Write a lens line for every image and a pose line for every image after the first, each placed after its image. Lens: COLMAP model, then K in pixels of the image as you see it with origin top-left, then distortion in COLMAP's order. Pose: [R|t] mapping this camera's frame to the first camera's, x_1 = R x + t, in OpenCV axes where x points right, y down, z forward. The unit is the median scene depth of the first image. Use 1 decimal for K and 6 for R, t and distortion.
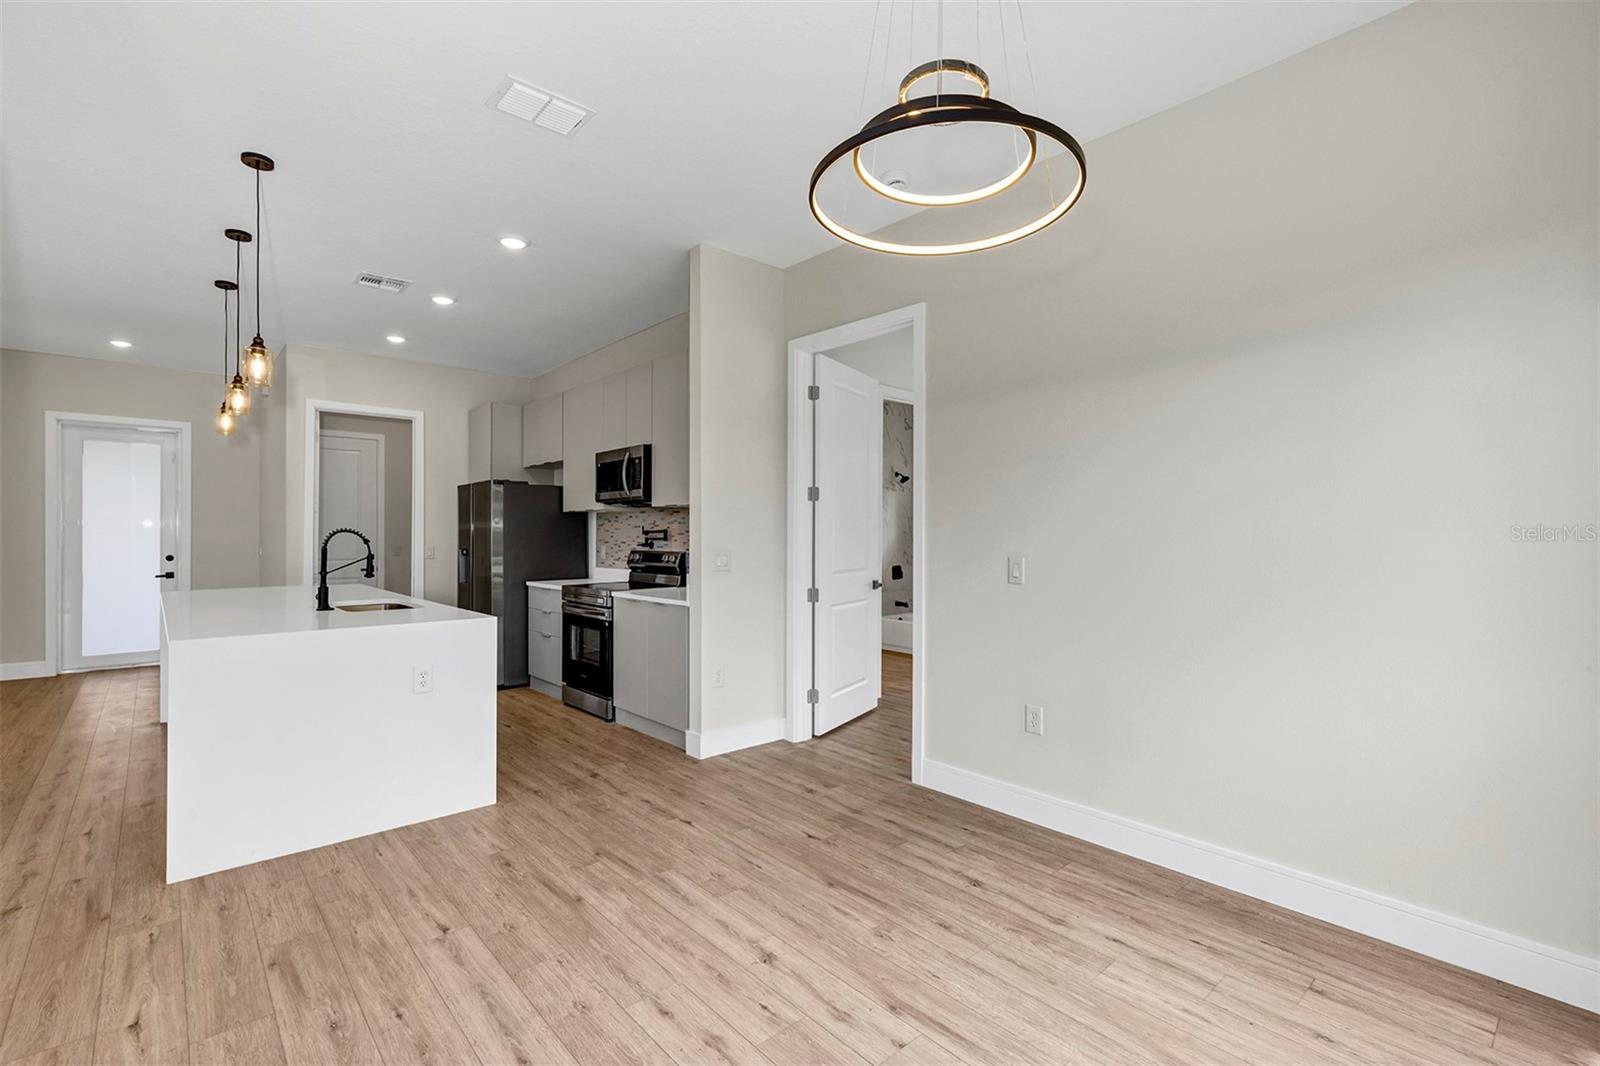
lens RADIAL K [[718.4, 0, 790.9], [0, 718.4, 534.0], [0, 0, 1]] dist [0.001239, 0.002096]
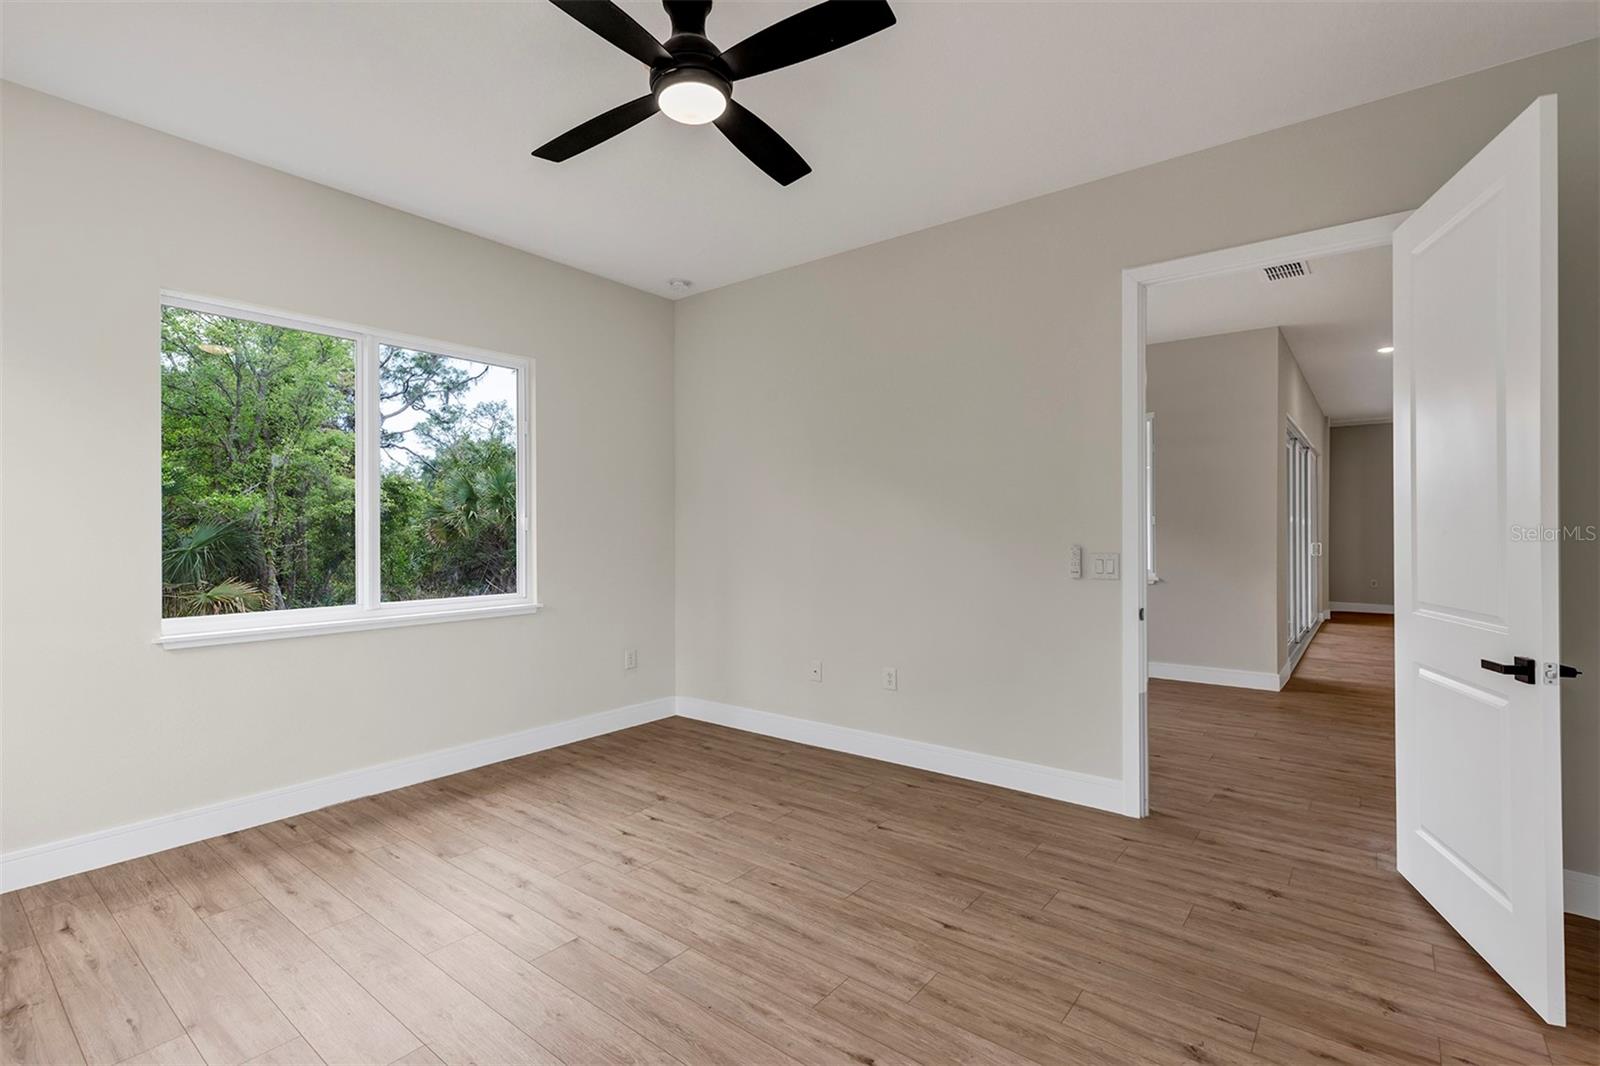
lens RADIAL K [[718.4, 0, 781.2], [0, 718.4, 526.6], [0, 0, 1]] dist [0.001239, 0.002096]
pose [[-0.987464, -0.004053, -0.157791, 0.744856], [-0.003169, 0.999978, -0.005856, -0.004357], [0.157811, -0.005282, -0.987455, 1.745431]]
